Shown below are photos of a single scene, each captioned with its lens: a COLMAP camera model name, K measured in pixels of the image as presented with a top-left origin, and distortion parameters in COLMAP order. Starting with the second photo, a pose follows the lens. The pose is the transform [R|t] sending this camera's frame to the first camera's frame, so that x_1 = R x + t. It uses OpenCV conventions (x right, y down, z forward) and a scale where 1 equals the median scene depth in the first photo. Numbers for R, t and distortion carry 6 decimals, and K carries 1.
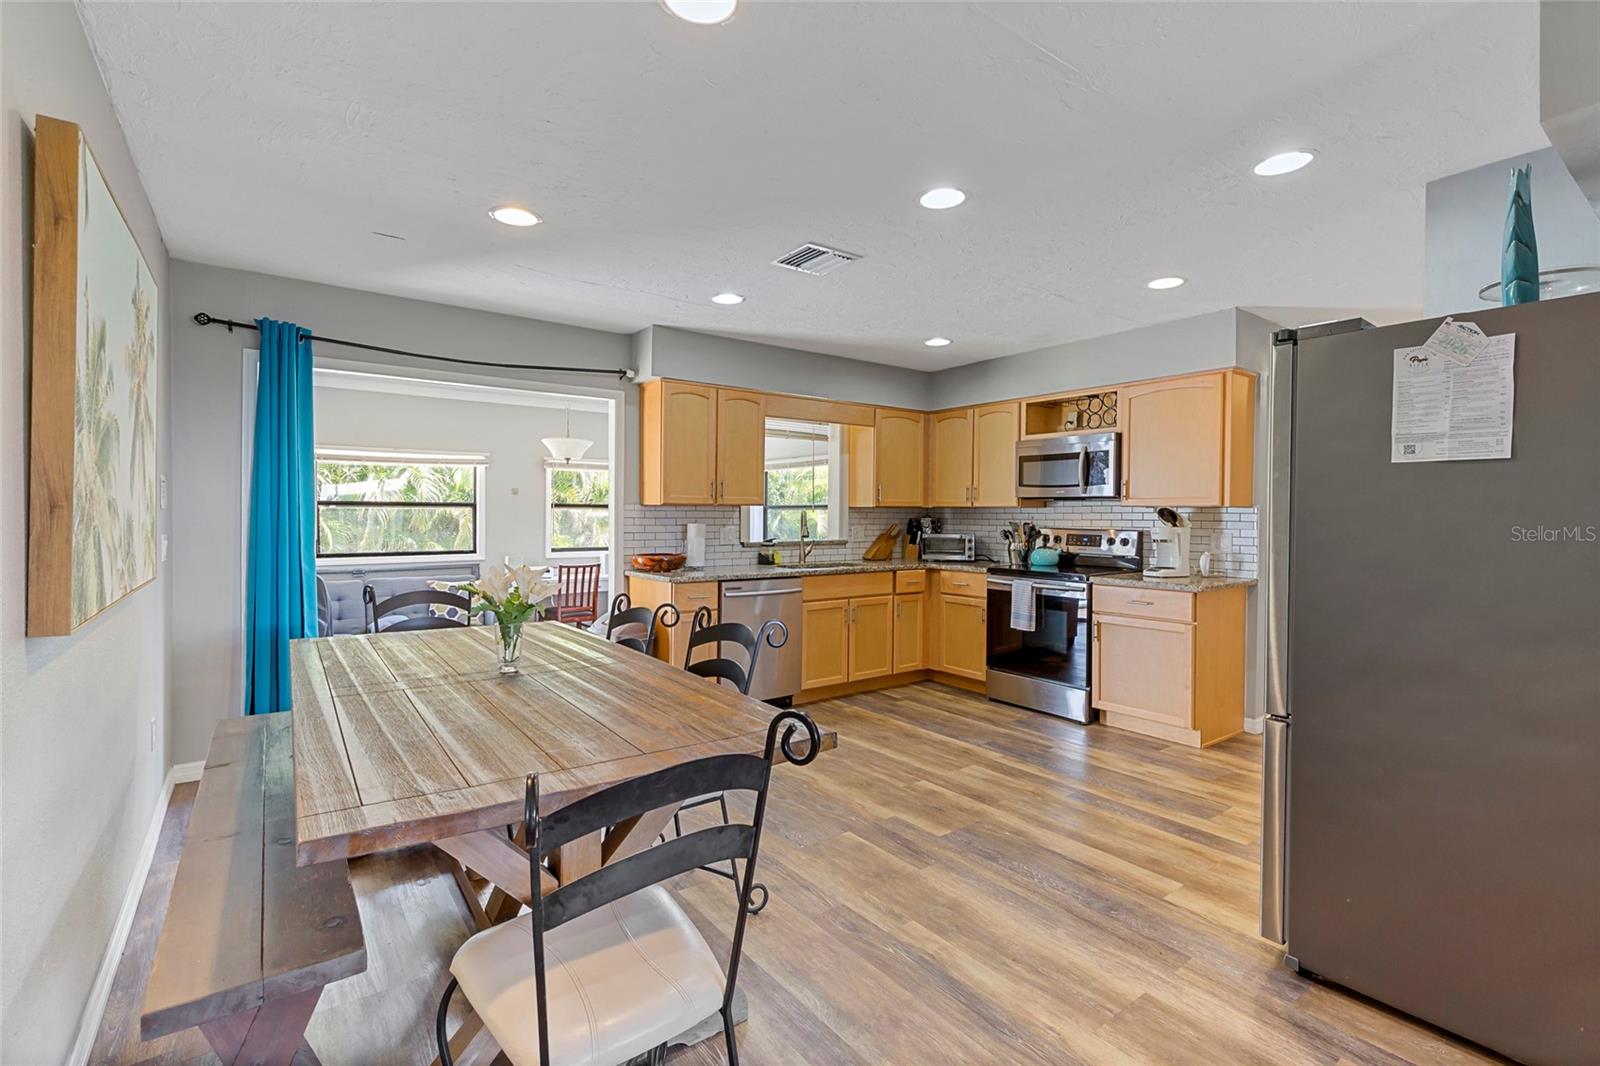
lens RADIAL K [[733.8, 0, 805.2], [0, 733.8, 521.8], [0, 0, 1]] dist [-0.000252, -0.000229]
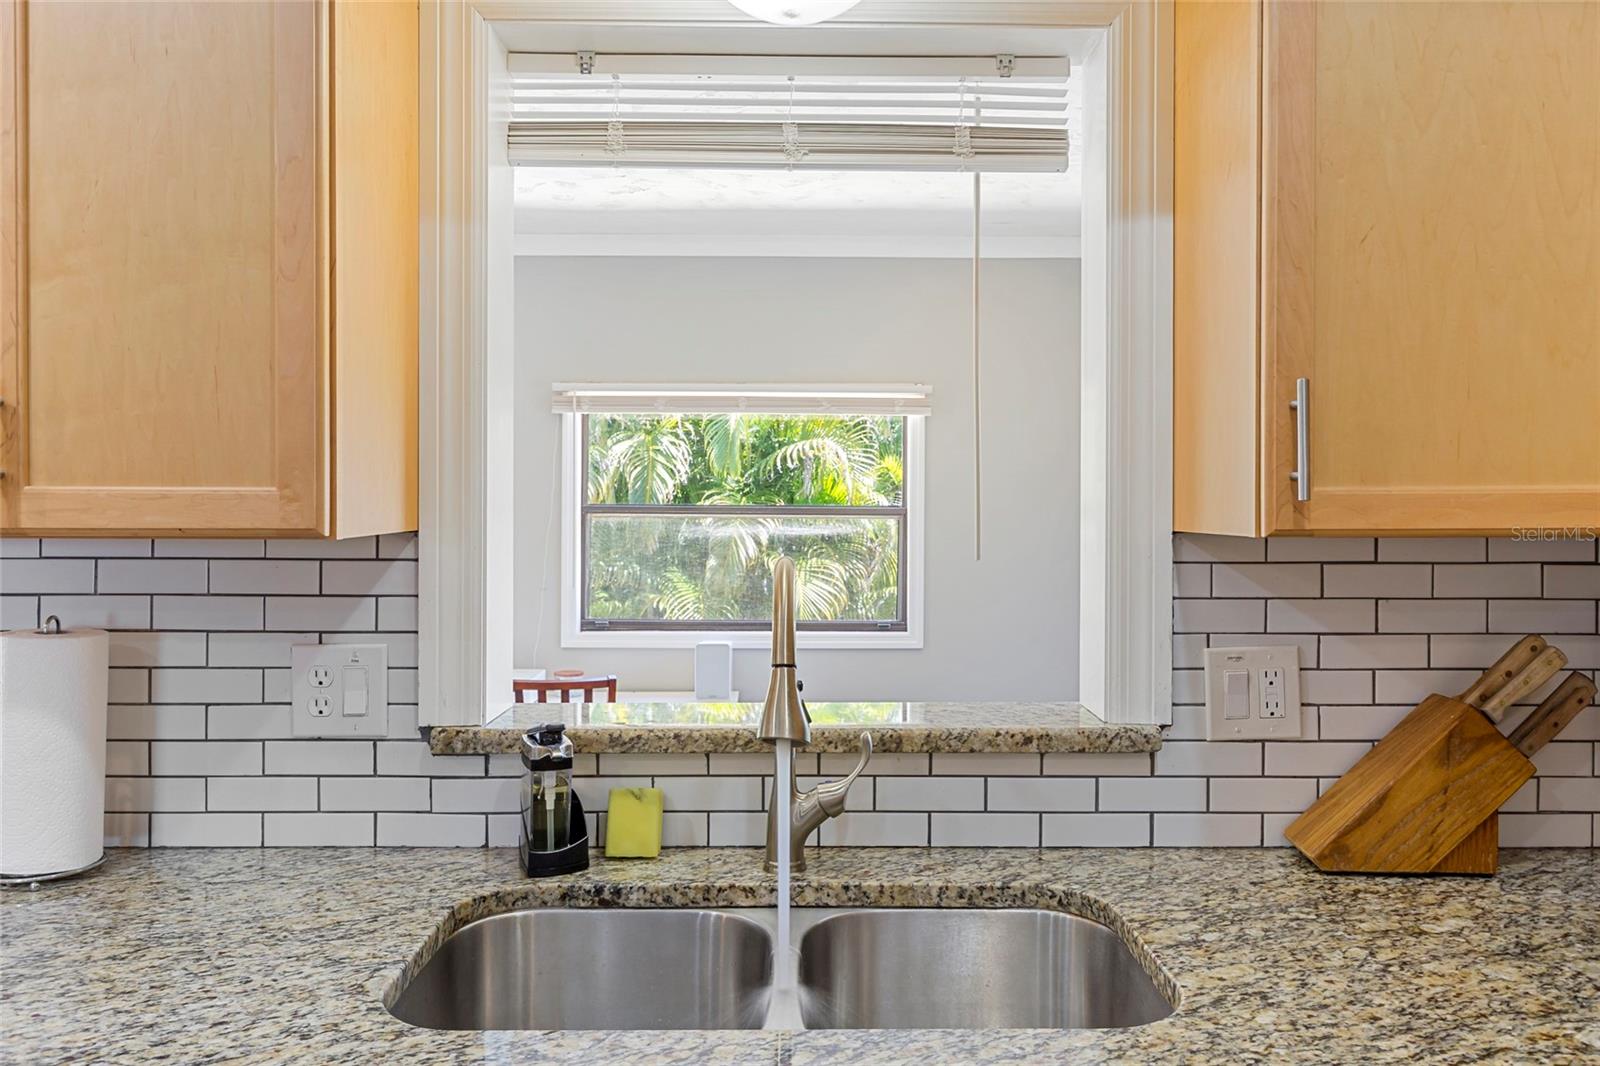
lens RADIAL K [[1189.2, 0, 800.0], [0, 1189.2, 533.0], [0, 0, 1]] dist [-0.000670, -0.000018]
pose [[0.805937, 0.002463, -0.591996, 0.168435], [-0.004207, 0.999990, -0.001568, -0.021348], [0.591987, 0.003754, 0.805939, 0.817607]]
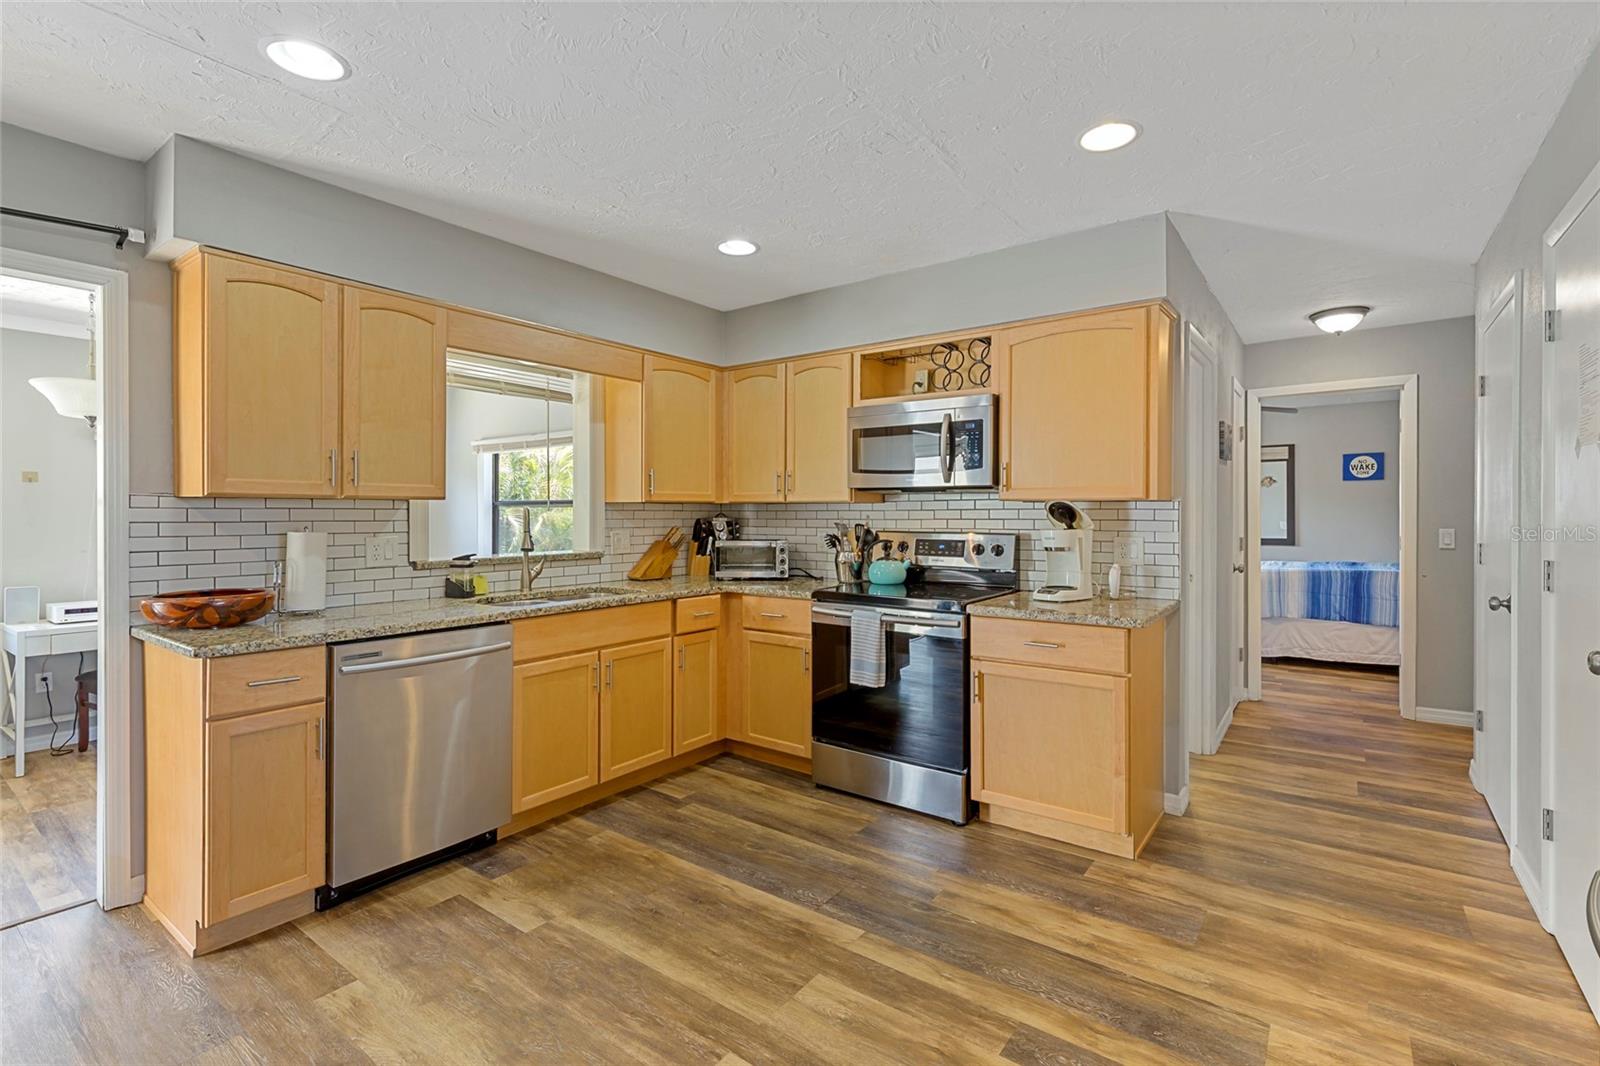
lens RADIAL K [[733.8, 0, 805.2], [0, 733.8, 521.8], [0, 0, 1]] dist [-0.000252, -0.000229]
pose [[0.958682, -0.008511, 0.284353, 0.049222], [0.007978, 0.999964, 0.003034, -0.003550], [-0.284368, -0.000641, 0.958715, 0.345182]]
